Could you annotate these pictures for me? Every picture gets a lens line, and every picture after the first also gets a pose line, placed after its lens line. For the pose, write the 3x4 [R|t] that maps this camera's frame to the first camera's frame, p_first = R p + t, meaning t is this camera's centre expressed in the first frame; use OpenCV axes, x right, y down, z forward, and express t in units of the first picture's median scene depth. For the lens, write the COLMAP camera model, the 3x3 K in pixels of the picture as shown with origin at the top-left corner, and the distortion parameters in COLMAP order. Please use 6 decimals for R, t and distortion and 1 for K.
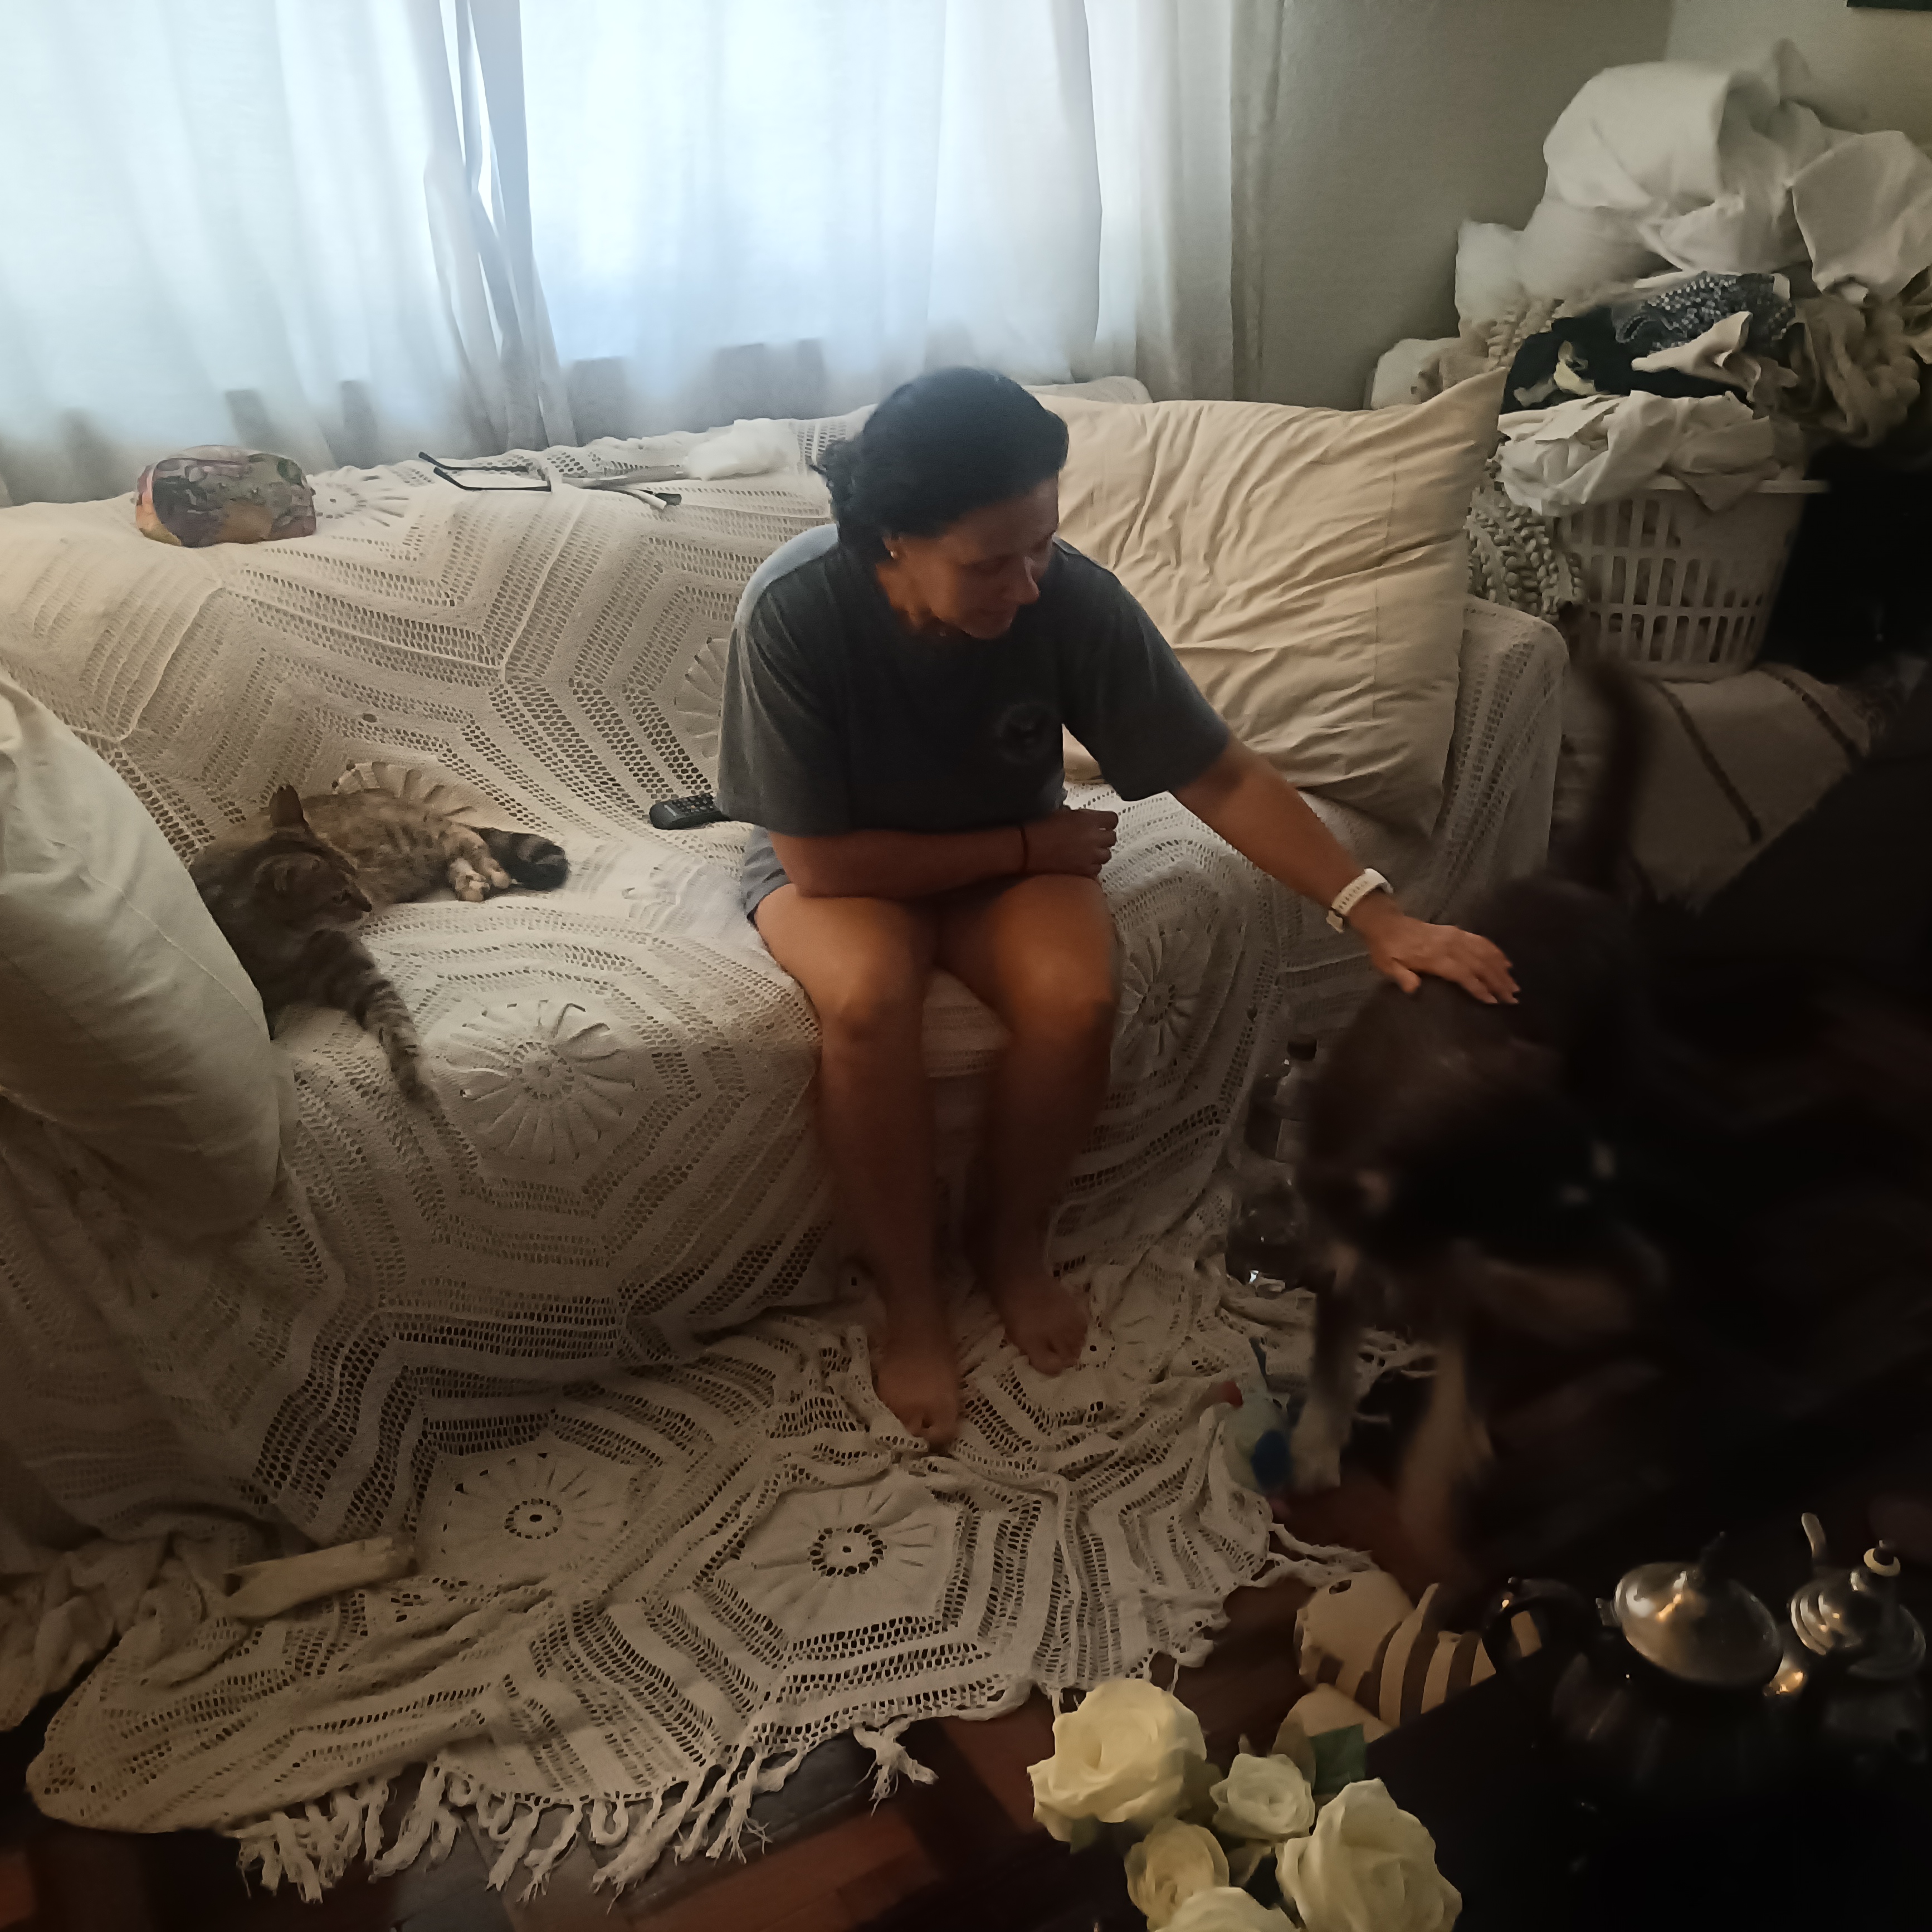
lens RADIAL K [[1915.2, 0, 966.6], [0, 1915.2, 1003.5], [0, 0, 1]] dist [0.031227, -0.019754]
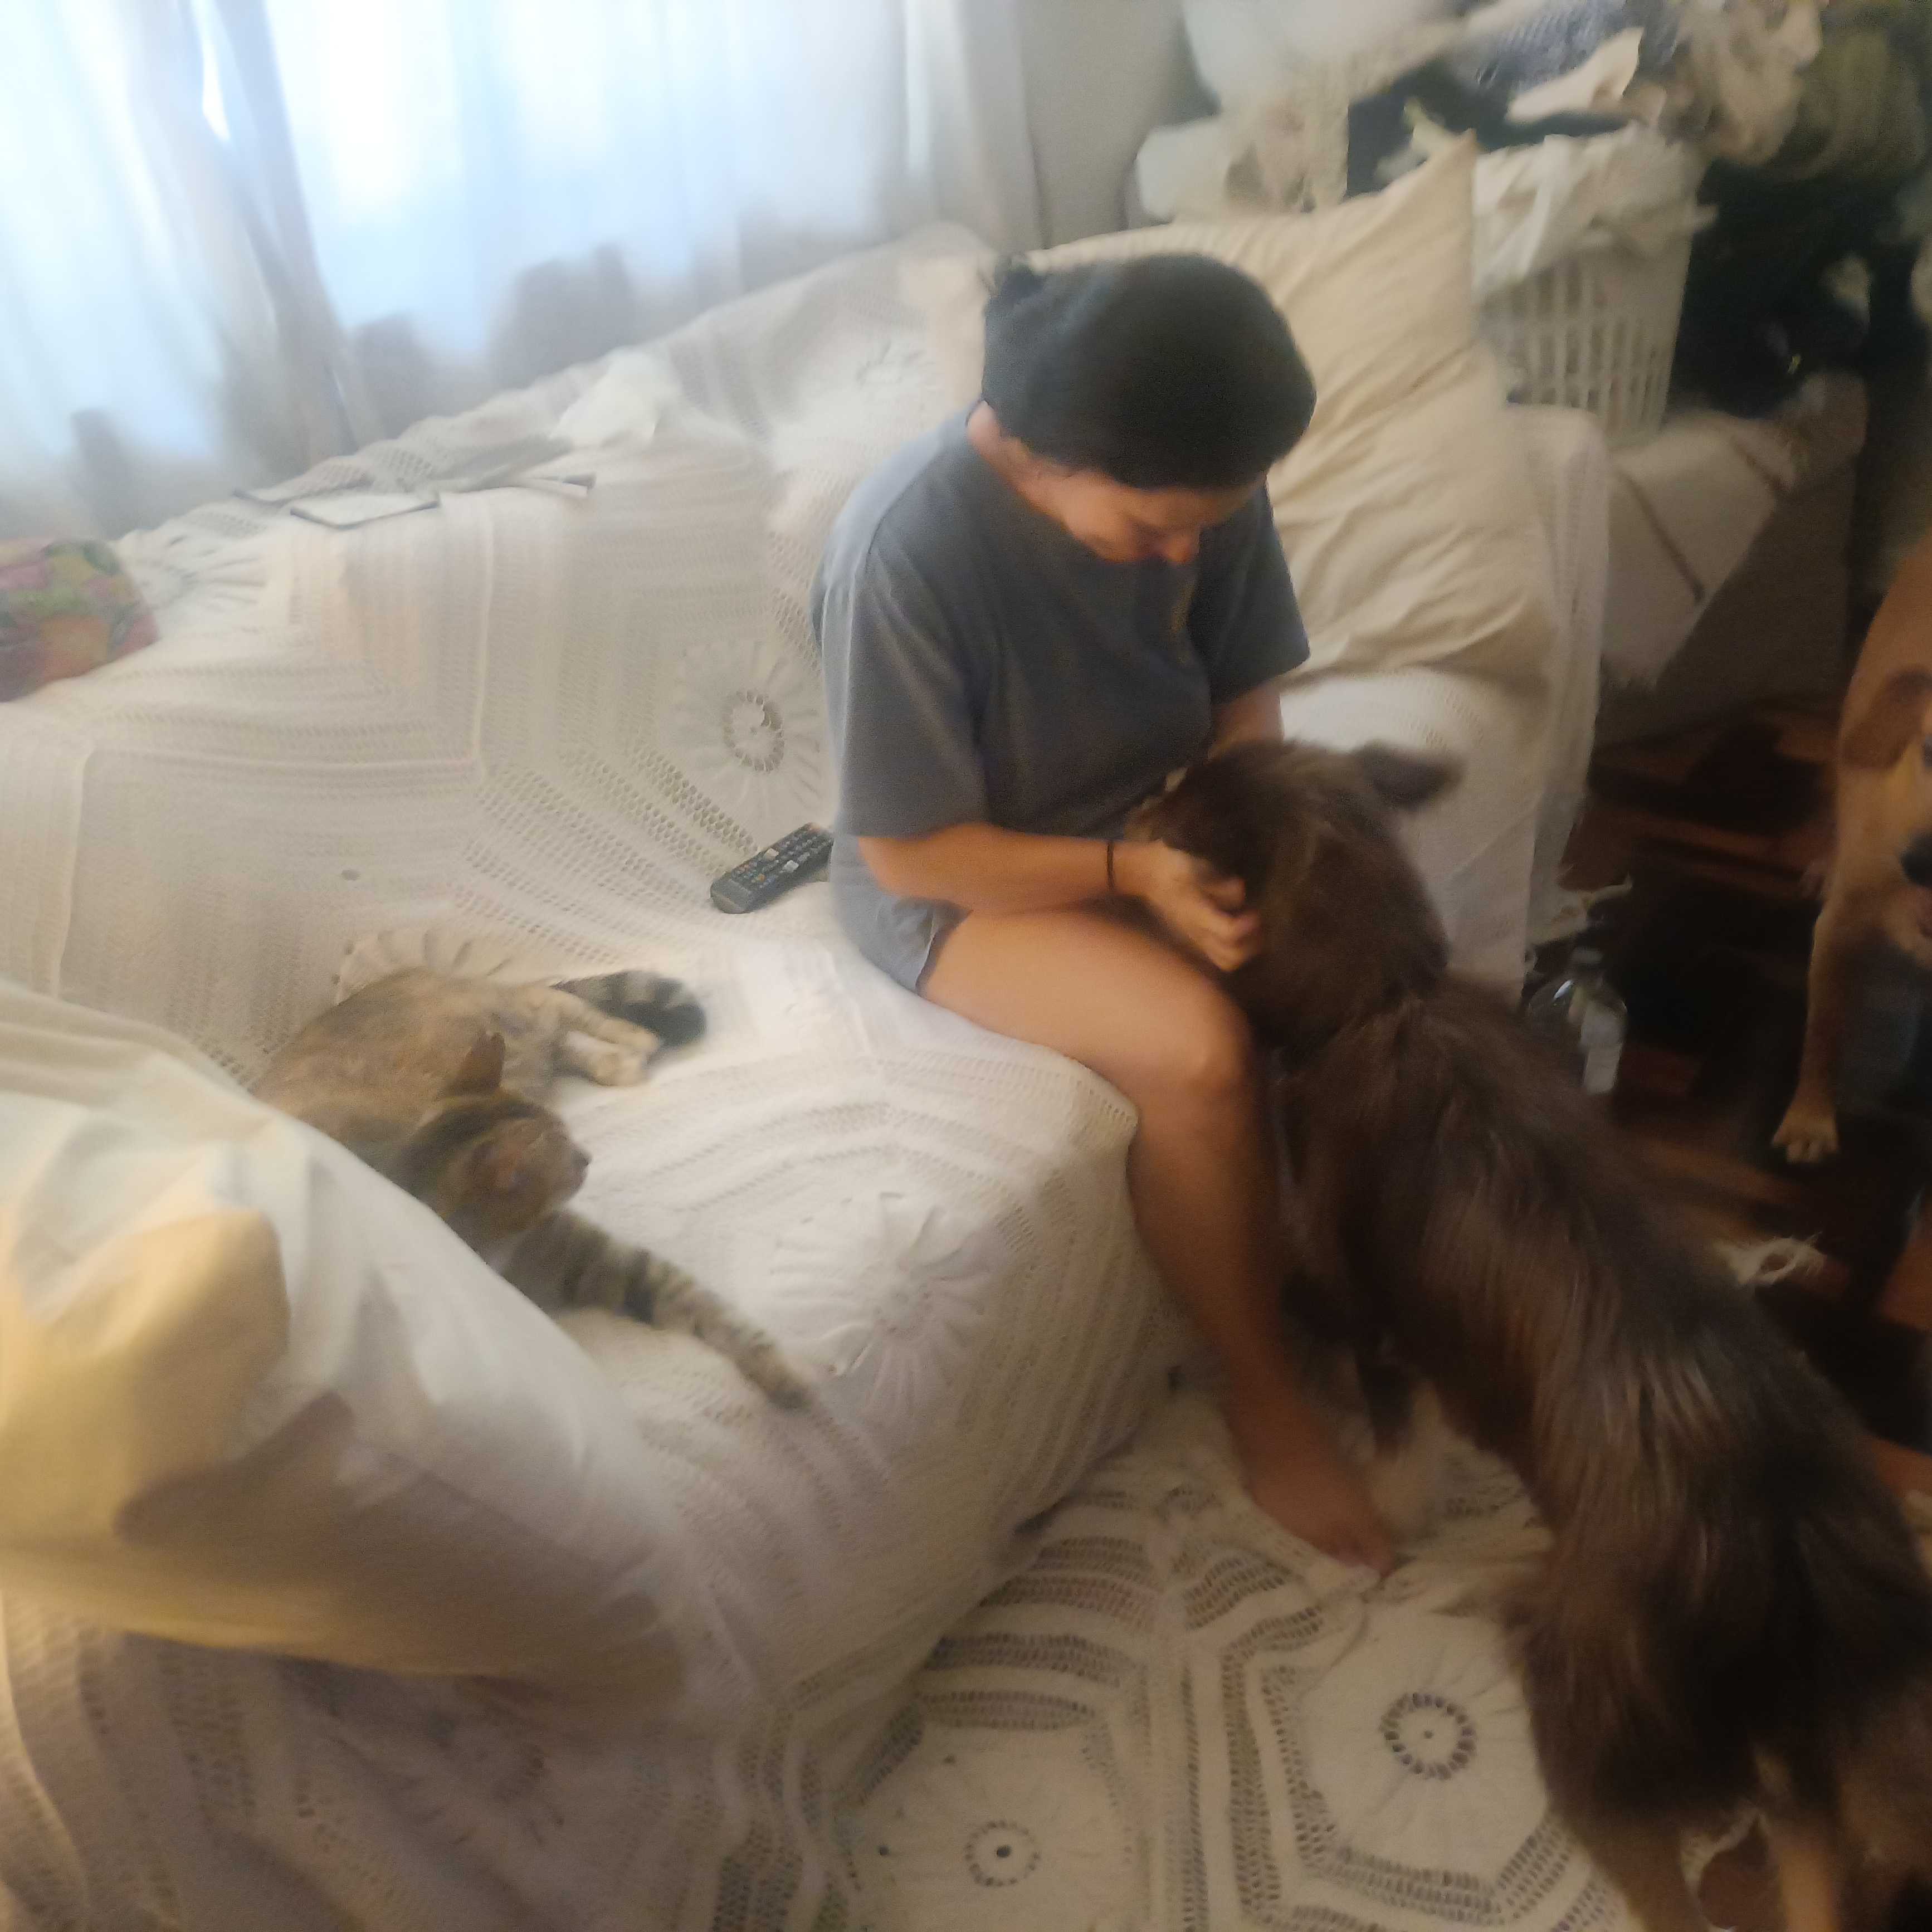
lens RADIAL K [[1911.5, 0, 966.9], [0, 1911.5, 979.3], [0, 0, 1]] dist [0.044087, -0.047913]
pose [[0.919596, -0.276813, 0.278778, -0.294190], [0.256654, 0.960545, 0.107158, -0.123080], [-0.297441, -0.026993, 0.954359, 0.240209]]
